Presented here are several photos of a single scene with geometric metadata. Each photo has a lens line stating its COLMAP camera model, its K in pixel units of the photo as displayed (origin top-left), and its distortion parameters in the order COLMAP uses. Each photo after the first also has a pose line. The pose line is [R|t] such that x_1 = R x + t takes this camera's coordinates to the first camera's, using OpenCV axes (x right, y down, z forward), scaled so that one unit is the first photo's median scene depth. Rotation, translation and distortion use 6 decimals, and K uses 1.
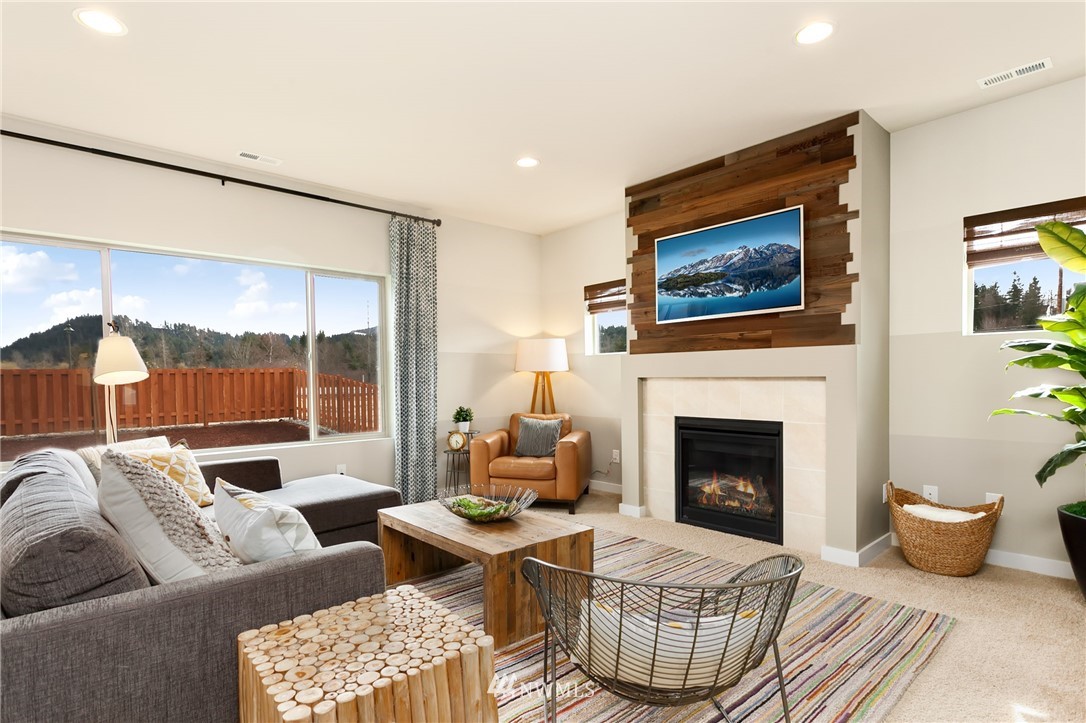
lens RADIAL K [[576.4, 0, 540.6], [0, 576.4, 367.2], [0, 0, 1]] dist [0.000741, 0.000202]
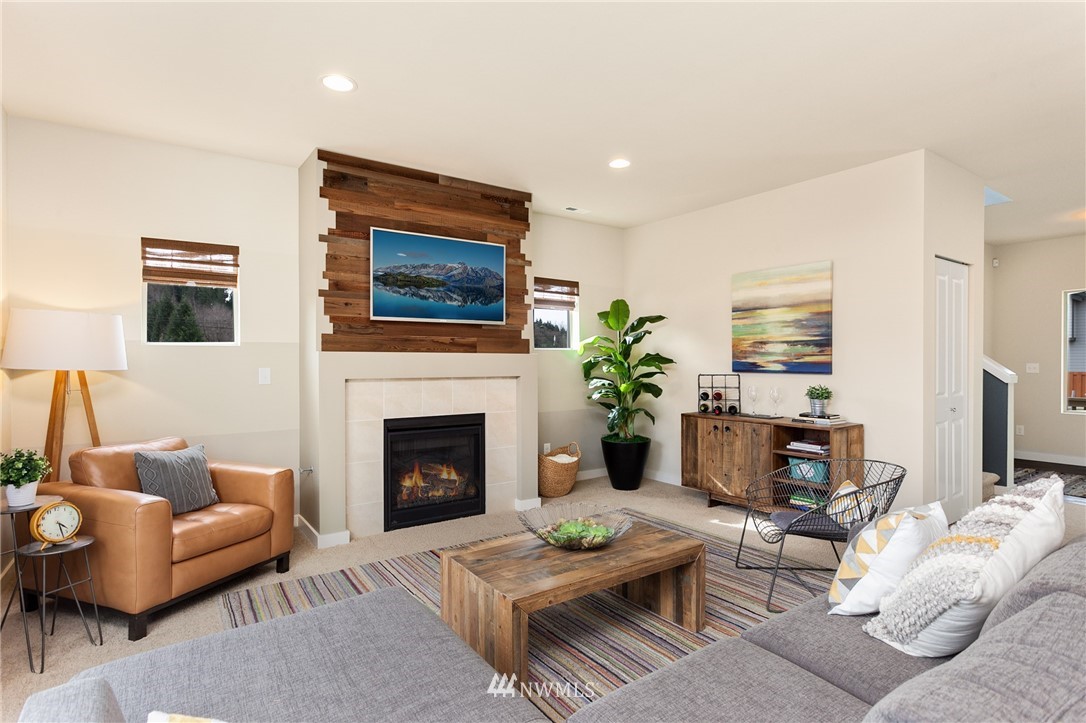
lens RADIAL K [[506.5, 0, 543.0], [0, 506.5, 361.5], [0, 0, 1]] dist [-0.000555, -0.000047]
pose [[0.144078, 0.030431, 0.989098, -0.594877], [-0.004319, 0.999537, -0.030123, 0.015692], [-0.989557, 0.000068, 0.144143, 0.670387]]
